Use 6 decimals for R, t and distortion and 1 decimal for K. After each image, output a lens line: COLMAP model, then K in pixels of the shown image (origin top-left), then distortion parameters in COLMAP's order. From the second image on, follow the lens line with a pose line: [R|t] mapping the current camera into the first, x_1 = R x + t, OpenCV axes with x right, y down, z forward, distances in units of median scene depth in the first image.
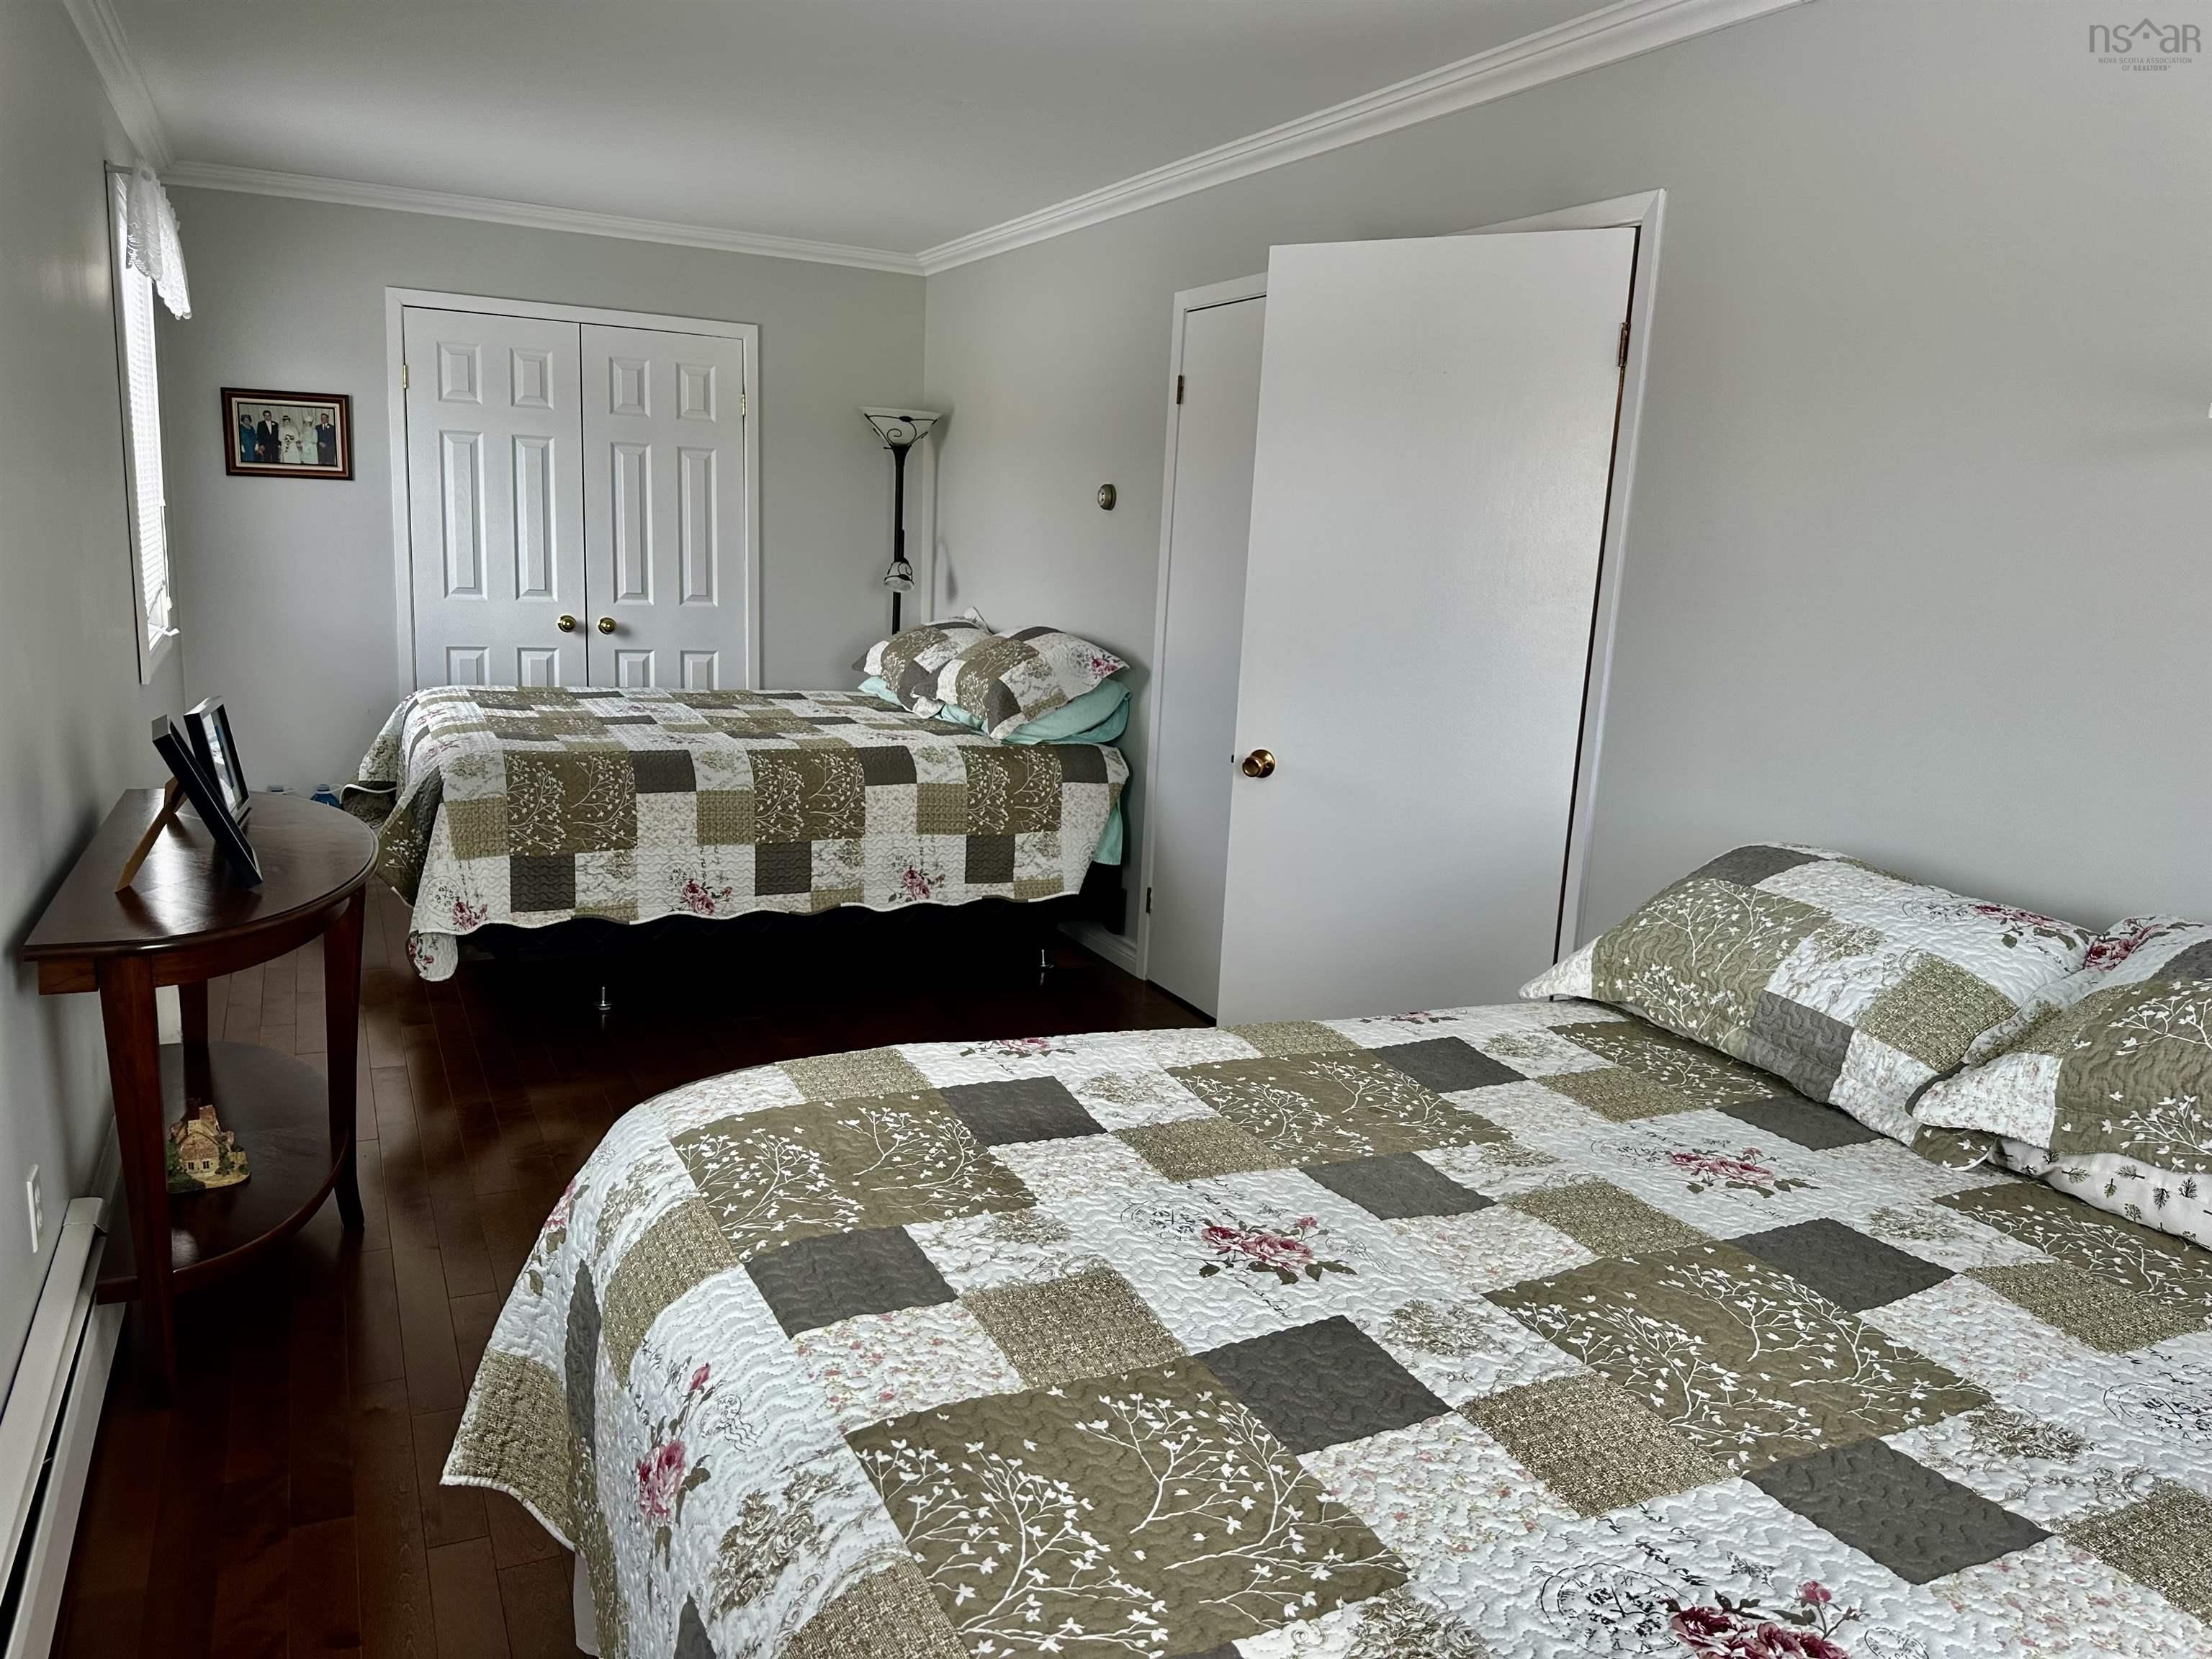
lens RADIAL K [[1544.9, 0, 1116.1], [0, 1544.9, 813.8], [0, 0, 1]] dist [0.082163, -0.102868]
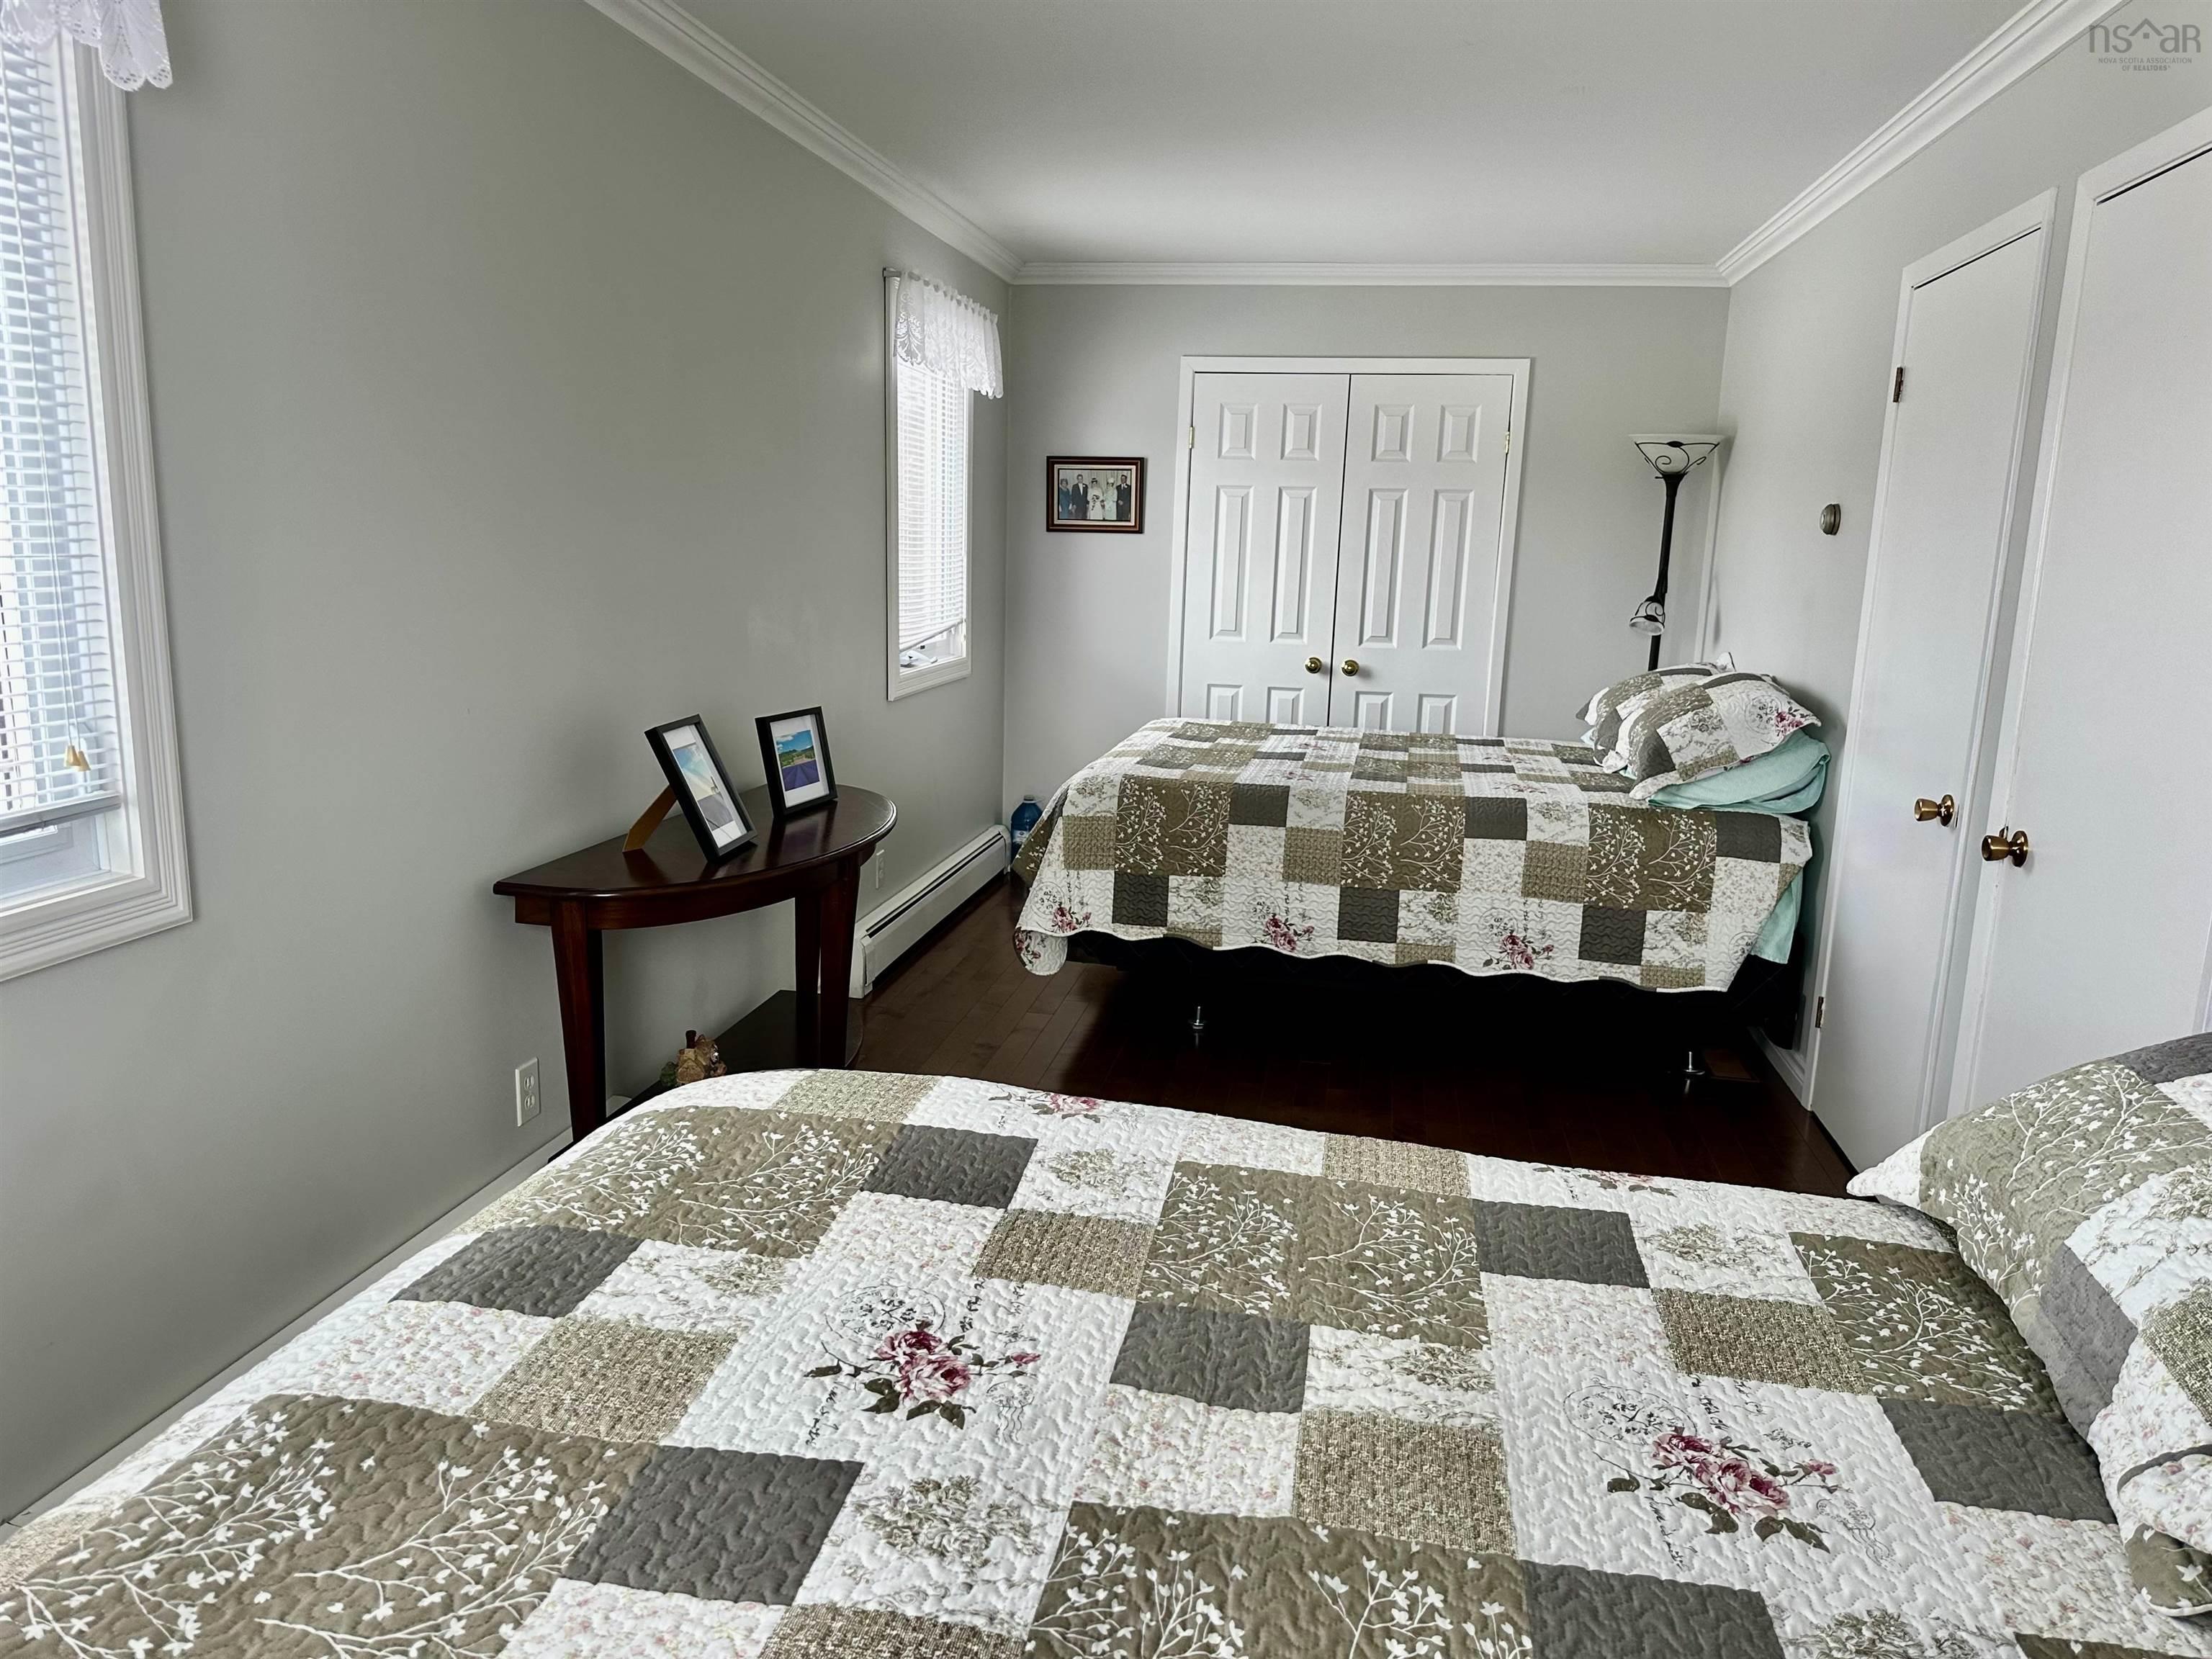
lens RADIAL K [[1544.9, 0, 1095.9], [0, 1544.9, 835.5], [0, 0, 1]] dist [0.082163, -0.102868]
pose [[0.806260, 0.088550, -0.584897, 0.206066], [-0.100290, 0.994881, 0.012374, -0.008830], [0.582999, 0.048682, 0.811013, 0.114635]]
